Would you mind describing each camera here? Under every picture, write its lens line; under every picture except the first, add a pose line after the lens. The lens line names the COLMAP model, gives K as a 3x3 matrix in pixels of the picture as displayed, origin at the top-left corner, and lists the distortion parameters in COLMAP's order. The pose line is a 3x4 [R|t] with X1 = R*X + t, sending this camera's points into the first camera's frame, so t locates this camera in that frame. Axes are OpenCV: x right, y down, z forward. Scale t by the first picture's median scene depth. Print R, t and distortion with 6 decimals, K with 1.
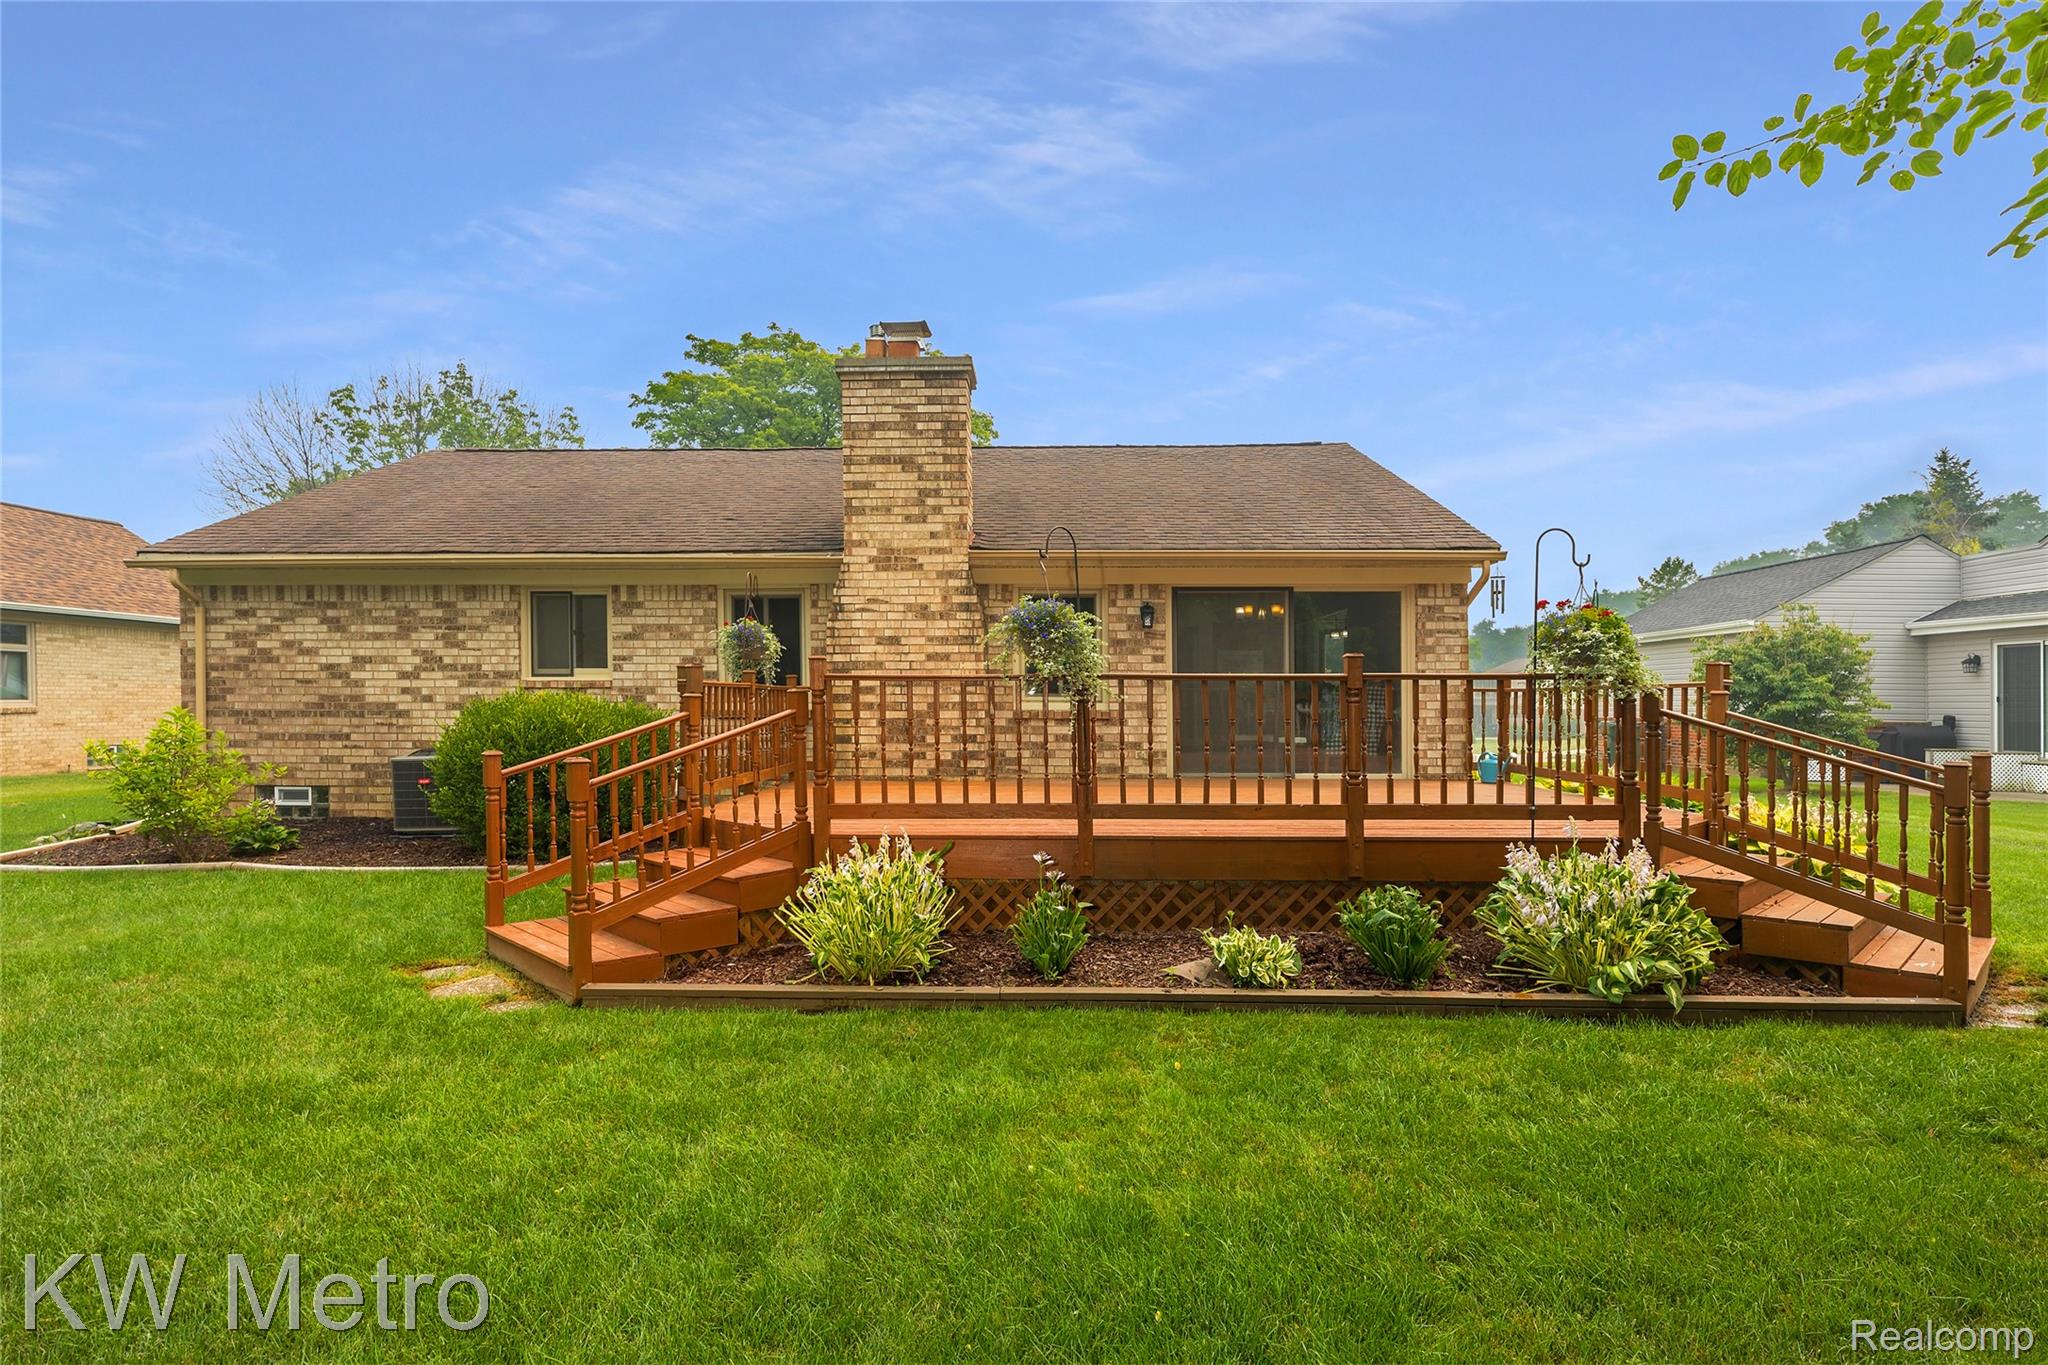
lens RADIAL K [[1076.0, 0, 1024.0], [0, 1076.0, 682.5], [0, 0, 1]] dist [0.002500, 0.000003]
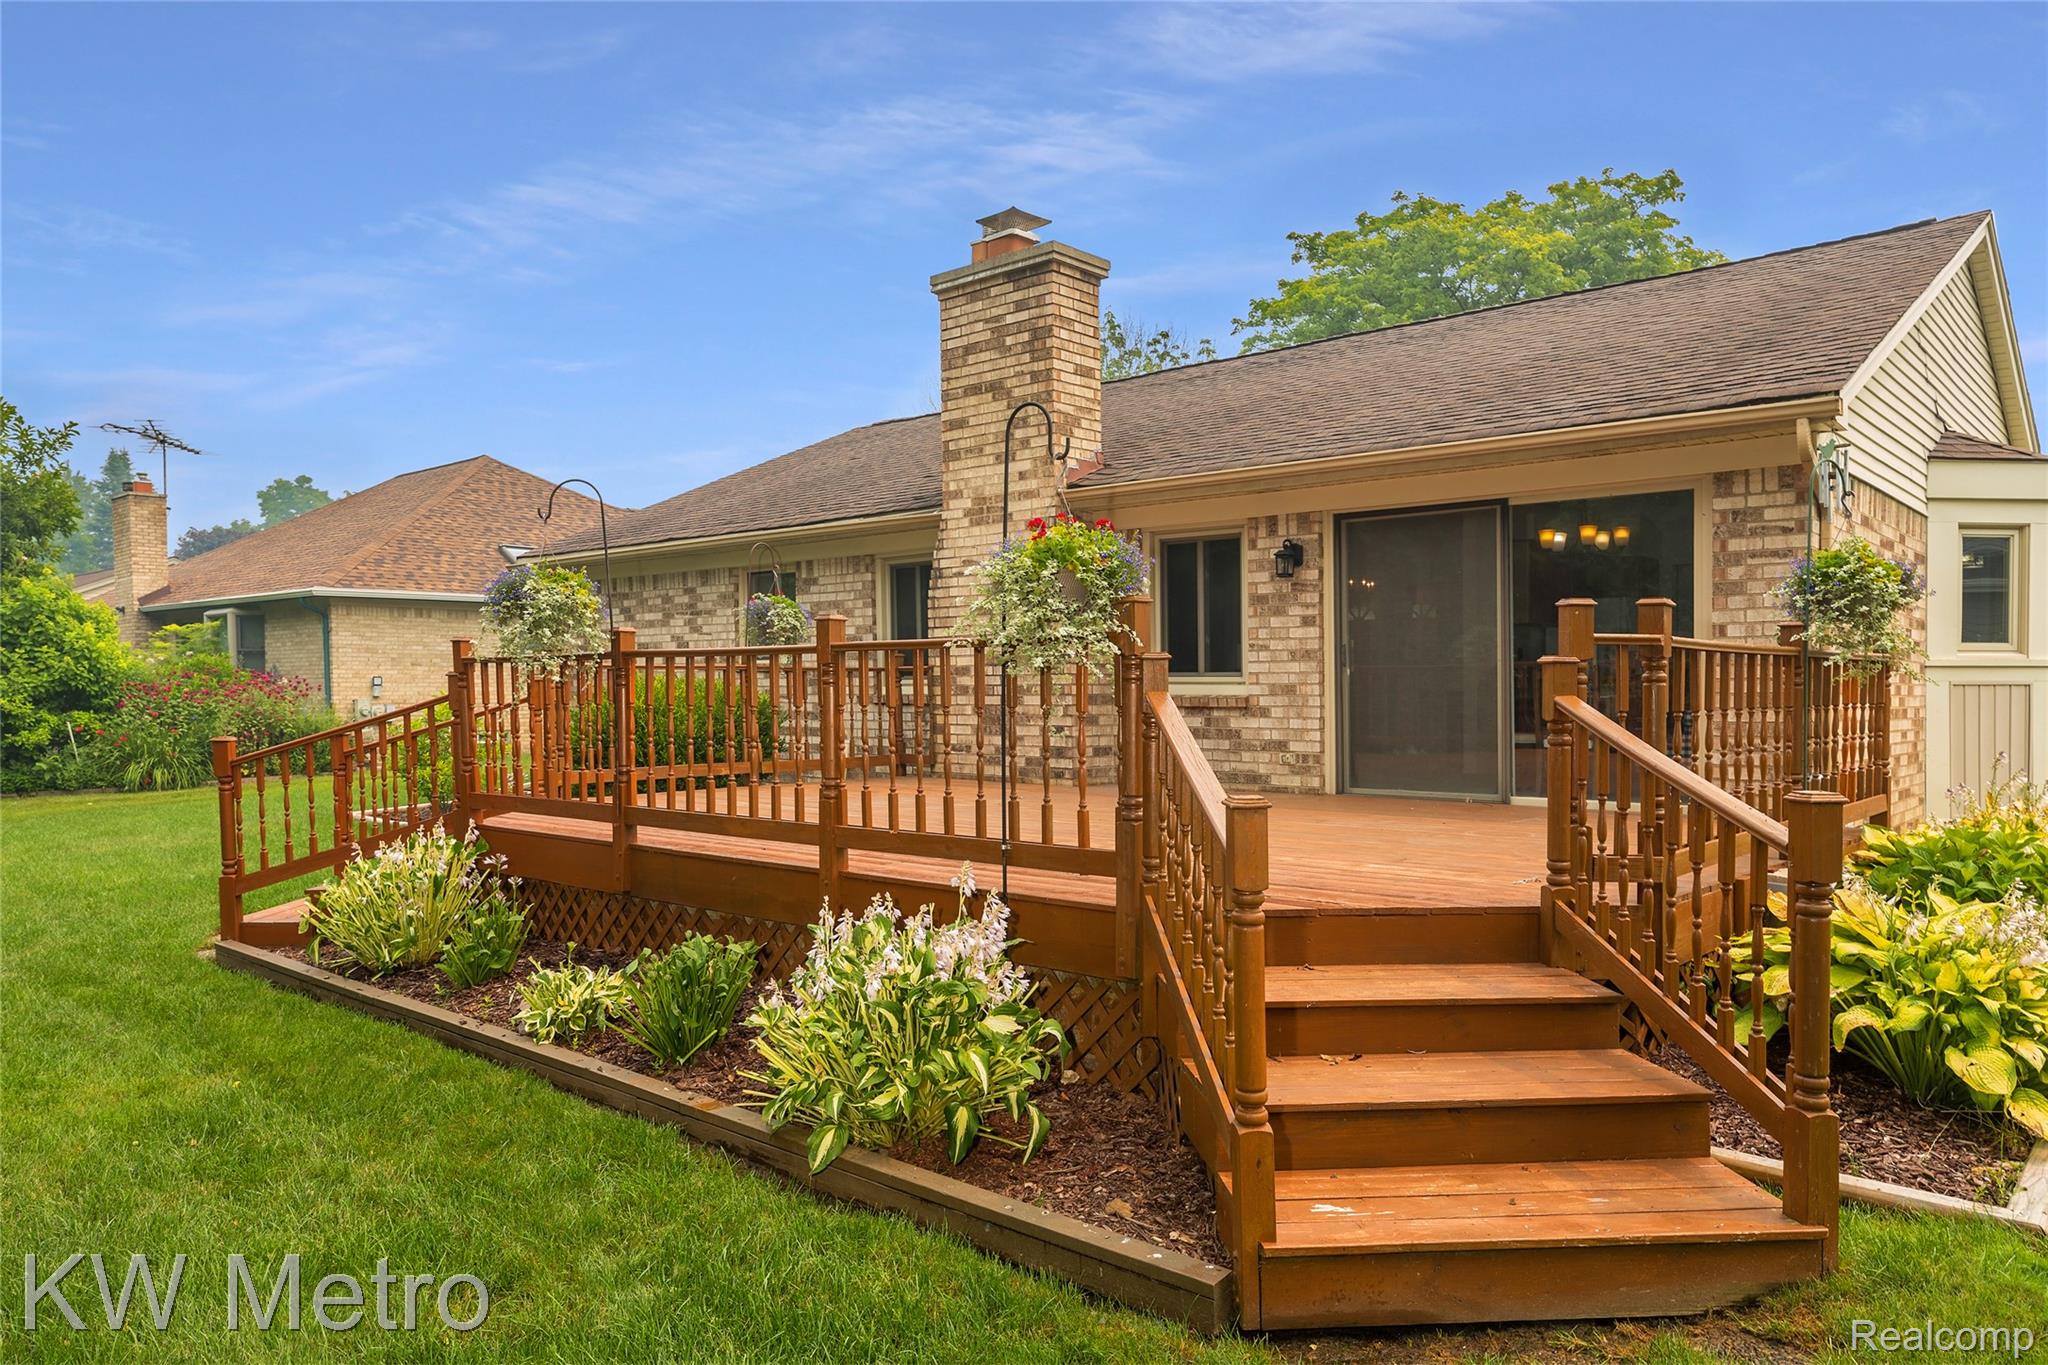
lens RADIAL K [[1363.3, 0, 1024.0], [0, 1363.3, 682.5], [0, 0, 1]] dist [0.041027, -0.001005]
pose [[0.780434, -0.005322, -0.625215, 0.546622], [0.014426, 0.999851, 0.009496, 0.006894], [0.625071, -0.016430, 0.780395, 0.206942]]
